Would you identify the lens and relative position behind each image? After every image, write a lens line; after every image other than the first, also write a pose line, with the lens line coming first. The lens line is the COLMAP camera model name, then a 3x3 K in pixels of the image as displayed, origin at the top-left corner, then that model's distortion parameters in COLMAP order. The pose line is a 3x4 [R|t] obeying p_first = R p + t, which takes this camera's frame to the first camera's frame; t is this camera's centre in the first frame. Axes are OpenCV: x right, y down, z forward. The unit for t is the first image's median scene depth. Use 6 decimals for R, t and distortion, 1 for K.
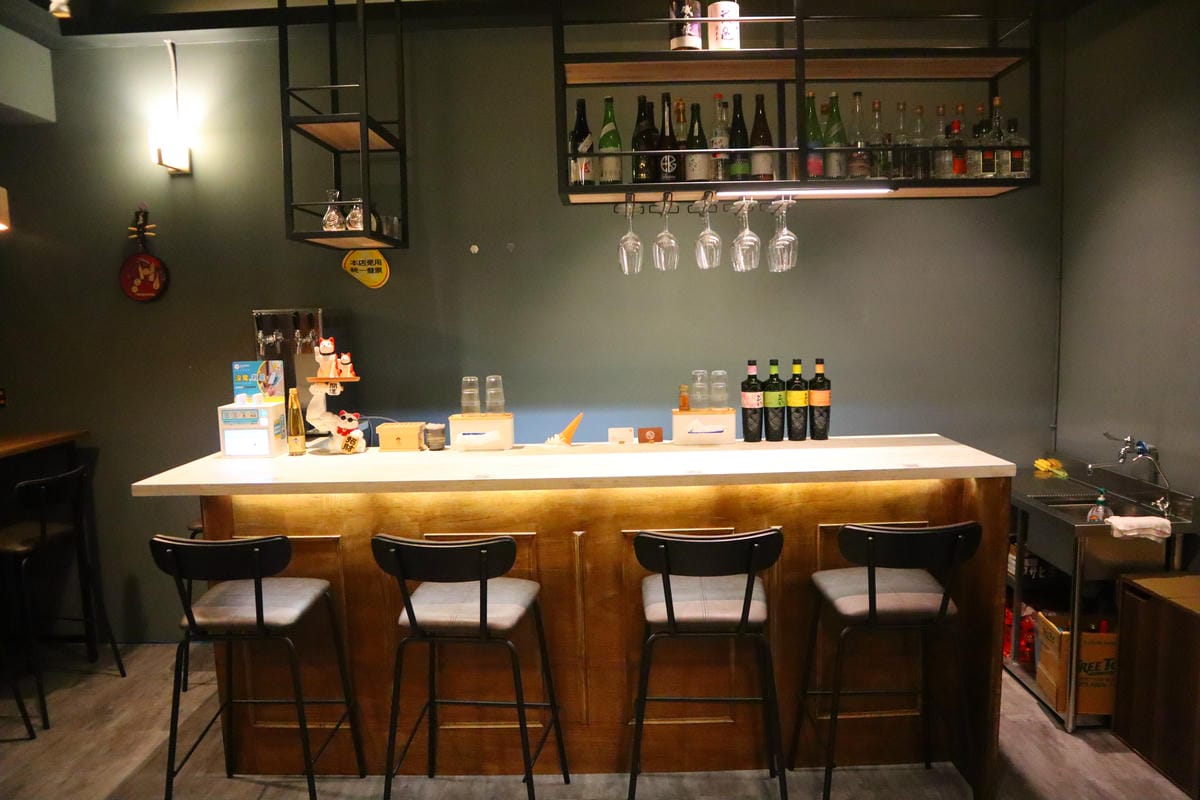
lens RADIAL K [[840.4, 0, 600.0], [0, 840.4, 400.0], [0, 0, 1]] dist [-0.098992, 0.049331]
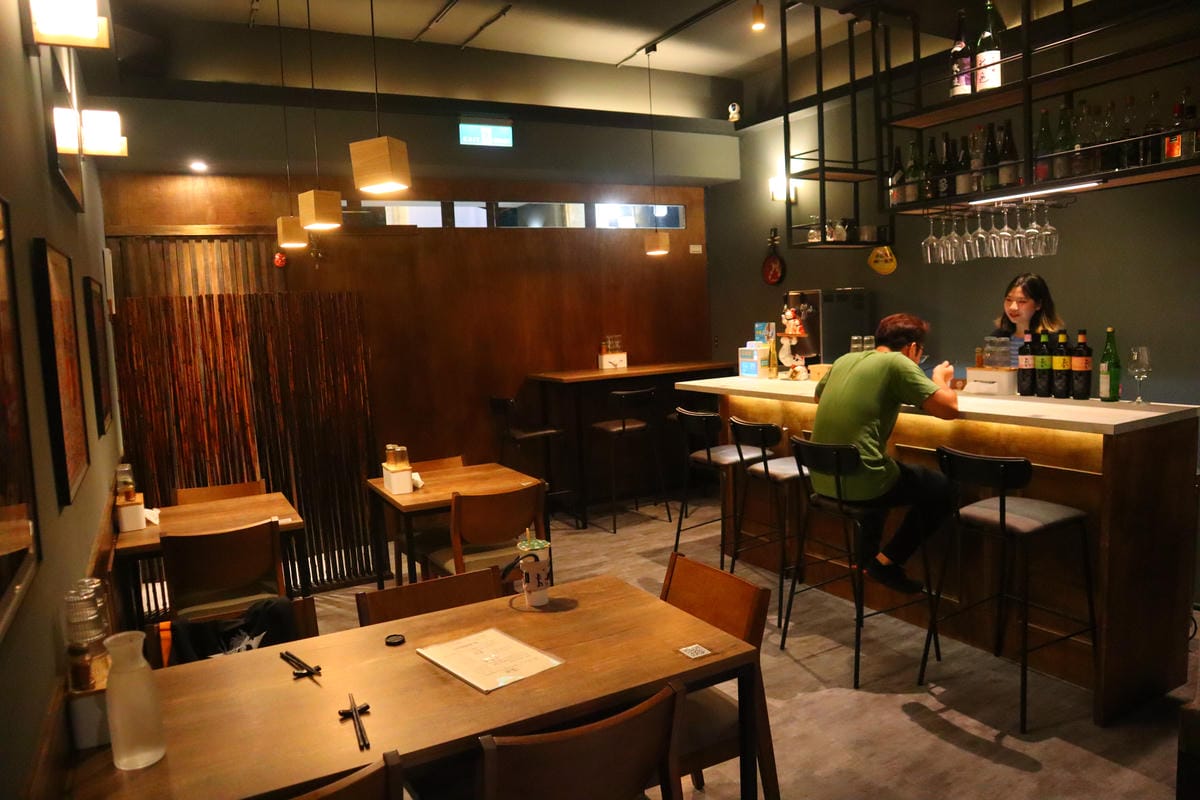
lens RADIAL K [[840.4, 0, 600.0], [0, 840.4, 400.0], [0, 0, 1]] dist [-0.098992, 0.049331]
pose [[0.490046, 0.093841, -0.866631, 0.938886], [-0.050713, 0.995574, 0.079127, -0.008039], [0.870220, 0.005173, 0.492636, -0.147373]]
